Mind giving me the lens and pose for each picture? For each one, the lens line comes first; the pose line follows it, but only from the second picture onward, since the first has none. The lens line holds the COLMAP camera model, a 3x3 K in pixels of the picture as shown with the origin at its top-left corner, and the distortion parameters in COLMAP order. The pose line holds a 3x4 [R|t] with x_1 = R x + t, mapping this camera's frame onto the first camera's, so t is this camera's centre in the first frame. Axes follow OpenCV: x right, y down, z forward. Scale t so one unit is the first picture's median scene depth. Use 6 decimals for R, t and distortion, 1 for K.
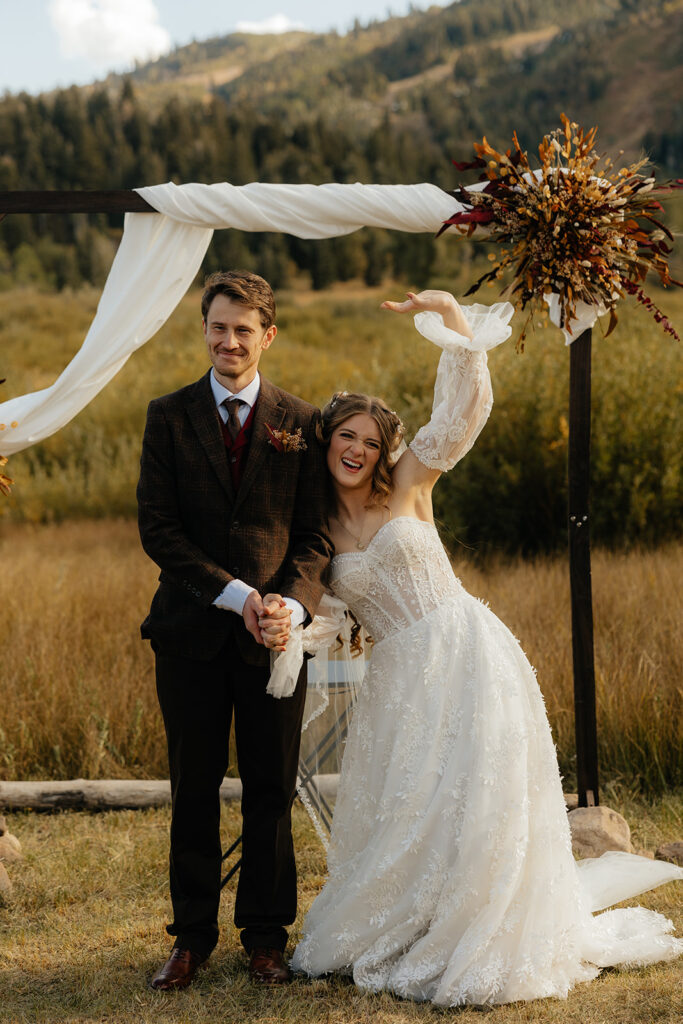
lens RADIAL K [[1959.7, 0, 408.5], [0, 1959.7, 516.1], [0, 0, 1]] dist [0.015930, -0.116049]
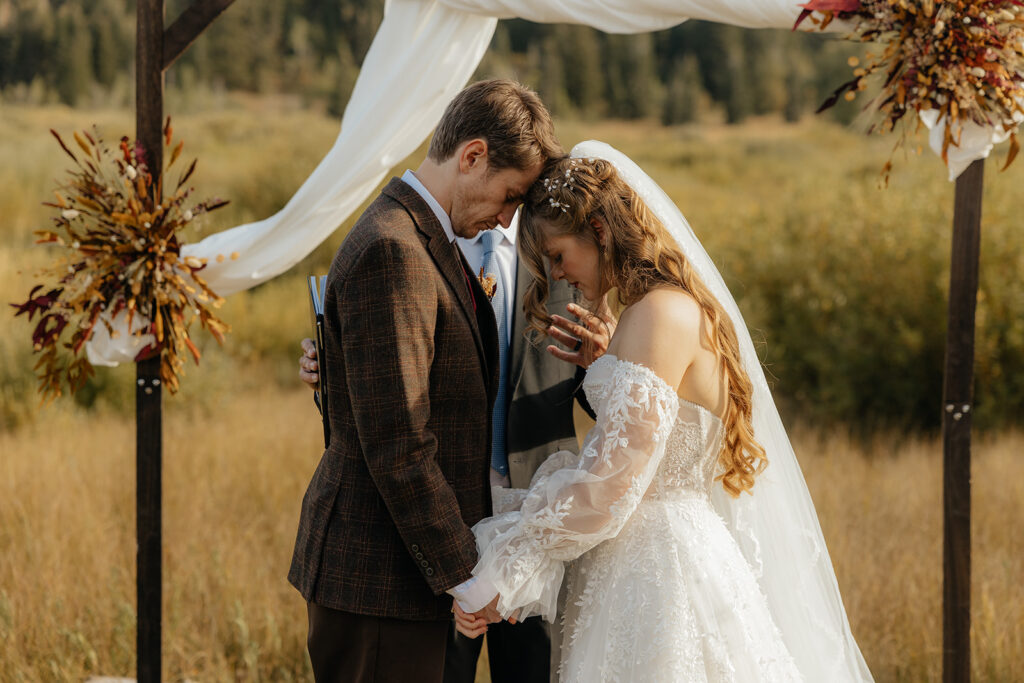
lens RADIAL K [[2042.4, 0, 483.6], [0, 2042.4, 285.1], [0, 0, 1]] dist [0.030550, -0.172762]
pose [[0.983967, 0.041398, -0.173477, 0.042143], [-0.048104, 0.998242, -0.034628, -0.010284], [0.171738, 0.042418, 0.984229, 0.191272]]
